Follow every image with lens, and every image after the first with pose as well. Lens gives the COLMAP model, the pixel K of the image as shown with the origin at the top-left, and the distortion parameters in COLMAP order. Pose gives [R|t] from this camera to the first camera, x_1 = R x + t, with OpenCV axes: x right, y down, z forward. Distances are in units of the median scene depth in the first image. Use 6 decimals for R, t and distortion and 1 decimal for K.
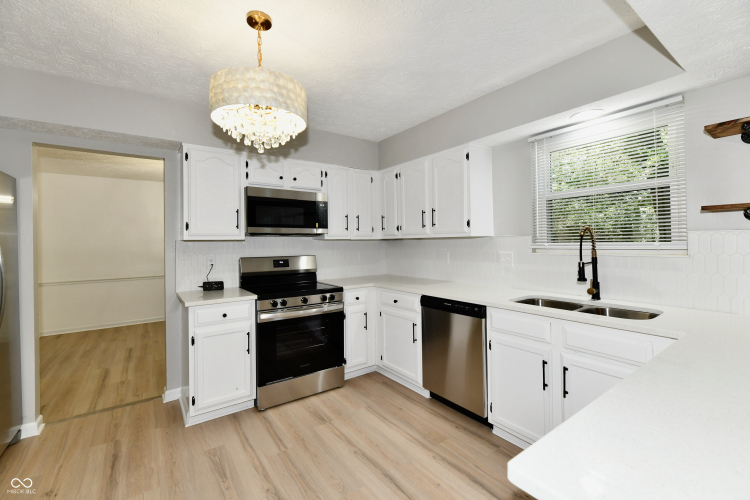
lens RADIAL K [[323.6, 0, 379.6], [0, 323.6, 241.0], [0, 0, 1]] dist [-0.001386, -0.000813]
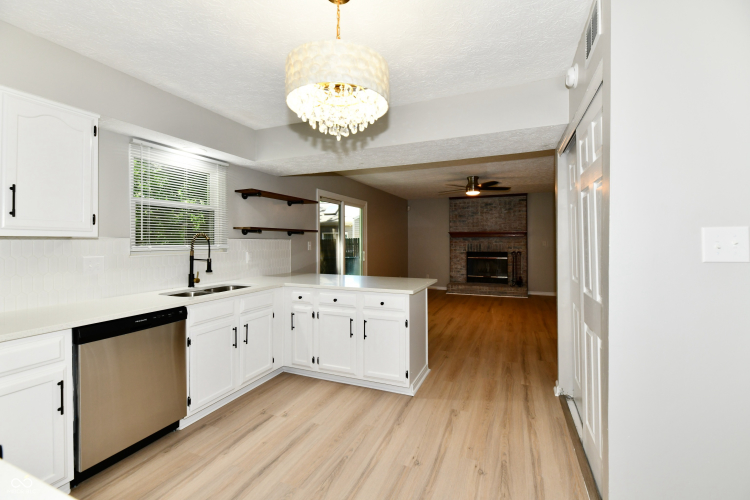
lens RADIAL K [[323.6, 0, 379.6], [0, 323.6, 241.0], [0, 0, 1]] dist [-0.001386, -0.000813]
pose [[-0.520301, 0.016733, 0.853819, -0.741105], [0.005981, 0.999855, -0.015950, 0.012455], [-0.853962, -0.003192, -0.520326, 0.855832]]
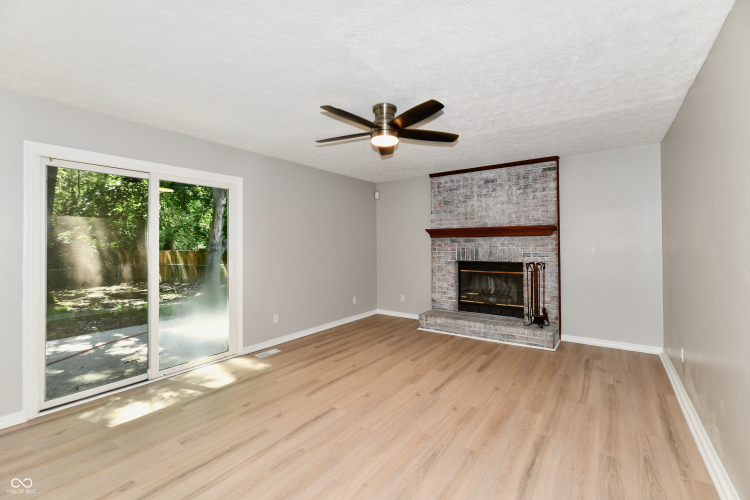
lens RADIAL K [[323.6, 0, 379.6], [0, 323.6, 241.0], [0, 0, 1]] dist [-0.001386, -0.000813]
pose [[-0.319072, 0.025956, 0.947375, -0.157055], [0.004885, 0.999657, -0.025744, 0.000229], [-0.947718, -0.003586, -0.319089, -0.493304]]
